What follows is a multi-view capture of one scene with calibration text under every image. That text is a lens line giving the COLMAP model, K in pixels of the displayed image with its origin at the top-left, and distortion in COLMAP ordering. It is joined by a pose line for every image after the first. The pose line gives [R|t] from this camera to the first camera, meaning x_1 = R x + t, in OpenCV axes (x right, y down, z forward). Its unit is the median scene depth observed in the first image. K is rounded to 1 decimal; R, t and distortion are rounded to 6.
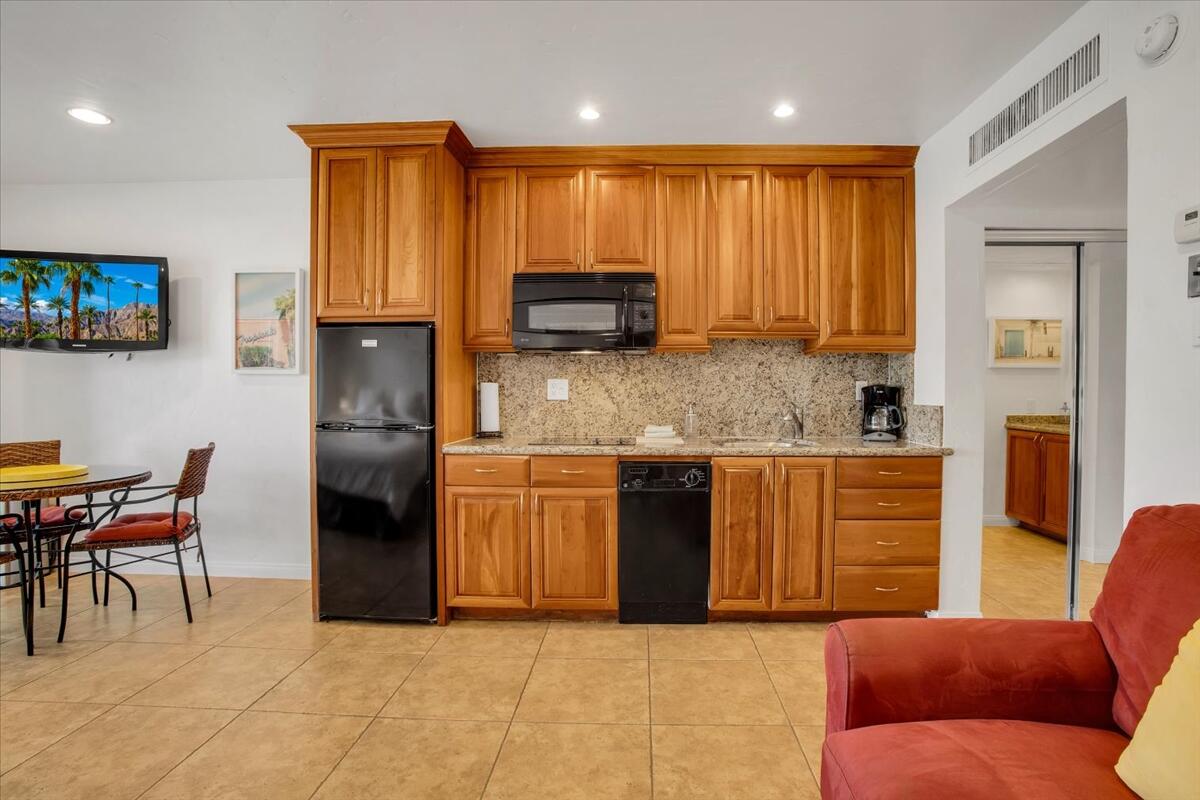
lens RADIAL K [[581.5, 0, 638.0], [0, 581.5, 397.1], [0, 0, 1]] dist [-0.084817, 0.031081]
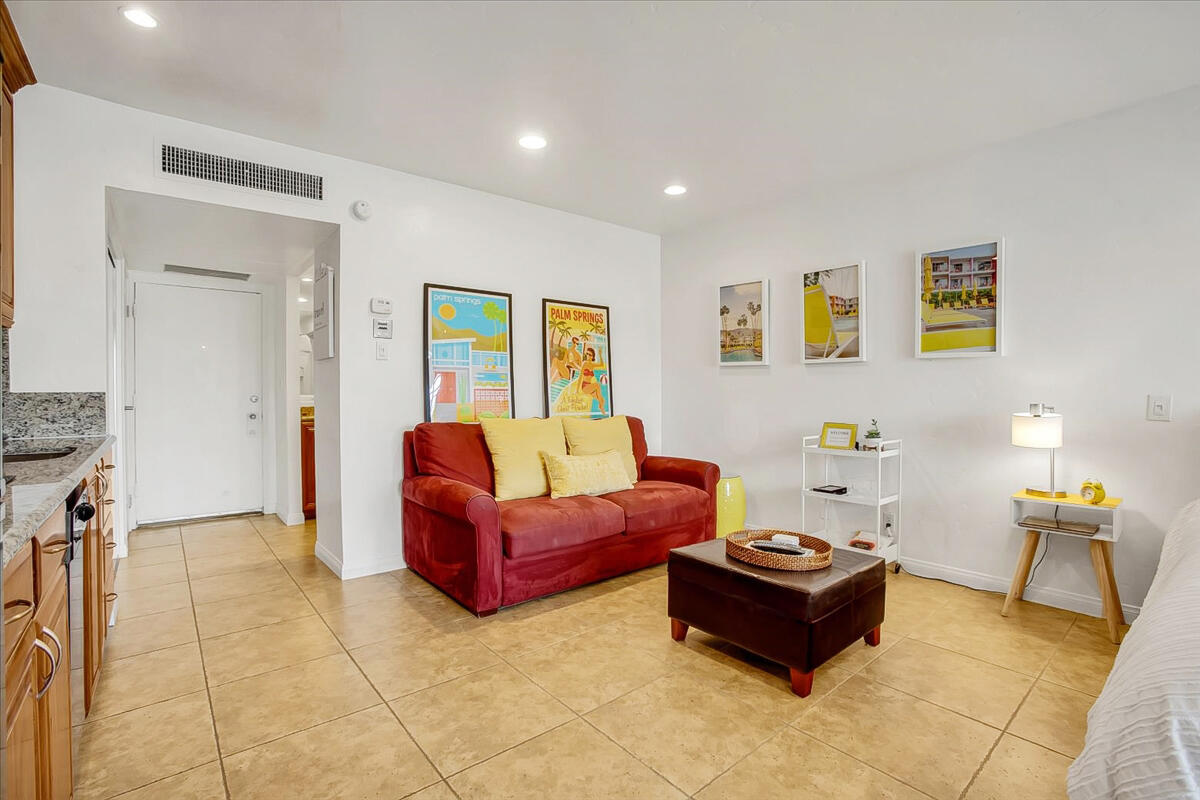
lens RADIAL K [[558.5, 0, 600.0], [0, 558.5, 400.0], [0, 0, 1]] dist [-0.080760, 0.028375]
pose [[-0.664841, -0.009739, 0.746922, -0.607402], [0.007110, 0.999787, 0.019364, 0.015343], [-0.746951, 0.018185, -0.664630, 0.864228]]
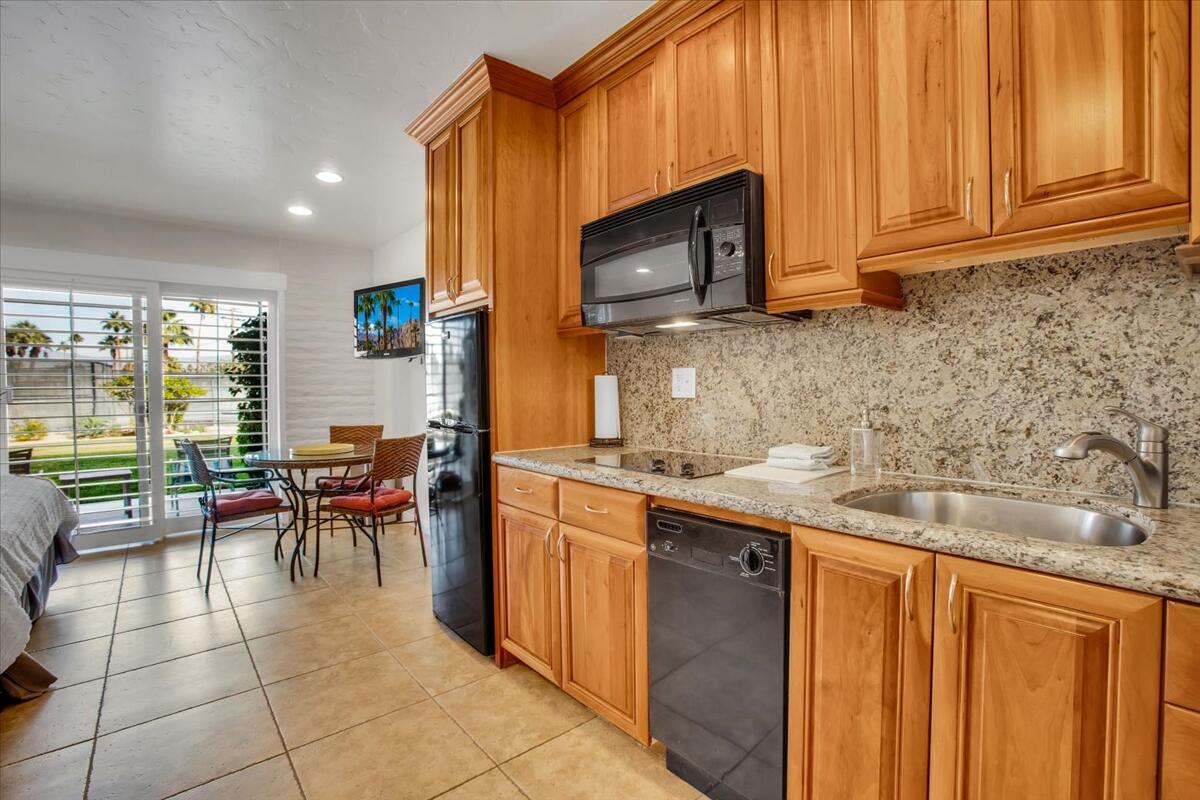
lens RADIAL K [[555.0, 0, 597.0], [0, 555.0, 400.1], [0, 0, 1]] dist [-0.075353, 0.032342]
pose [[0.656051, 0.011277, -0.754633, 0.322272], [0.000670, 0.999879, 0.015524, -0.003327], [0.754716, -0.010690, 0.655964, 0.538030]]
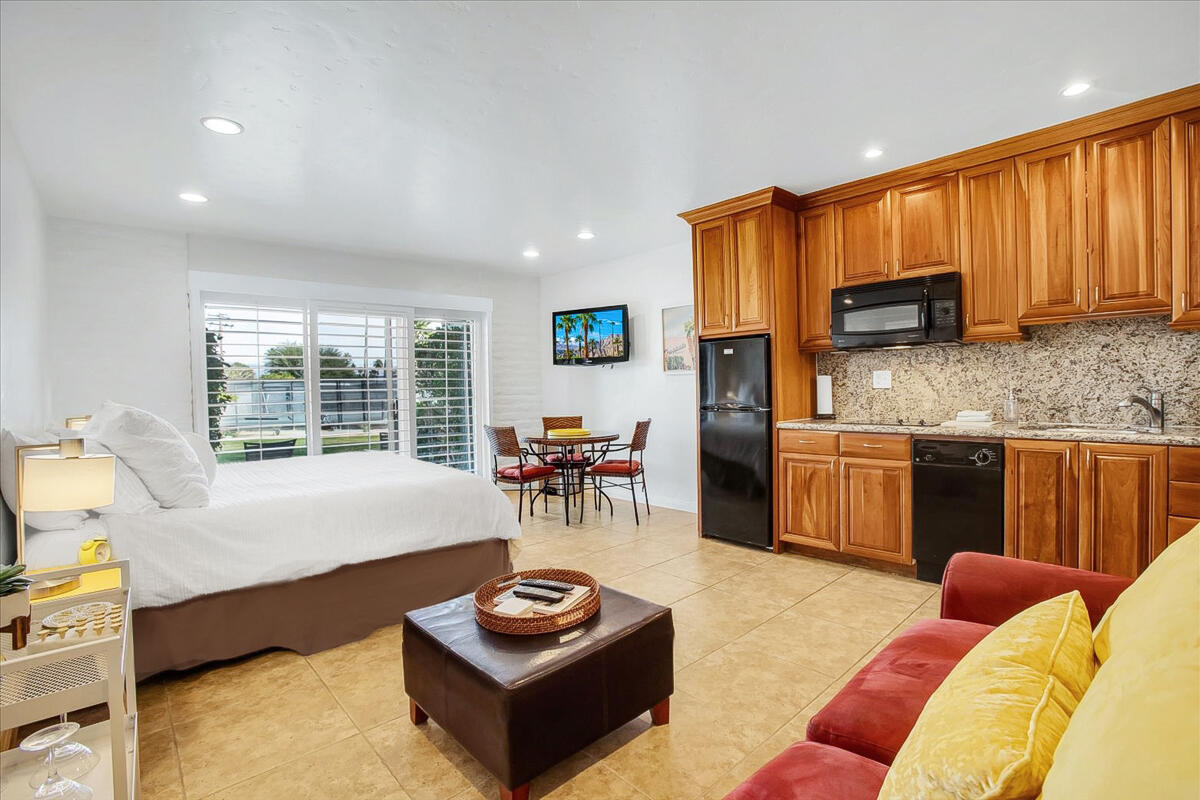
lens RADIAL K [[562.0, 0, 600.0], [0, 562.0, 400.0], [0, 0, 1]] dist [-0.069878, 0.030118]
pose [[0.688799, -0.001586, -0.724951, 0.309649], [0.015155, 0.999811, 0.012212, 0.006945], [0.724794, -0.019399, 0.688693, -0.208637]]
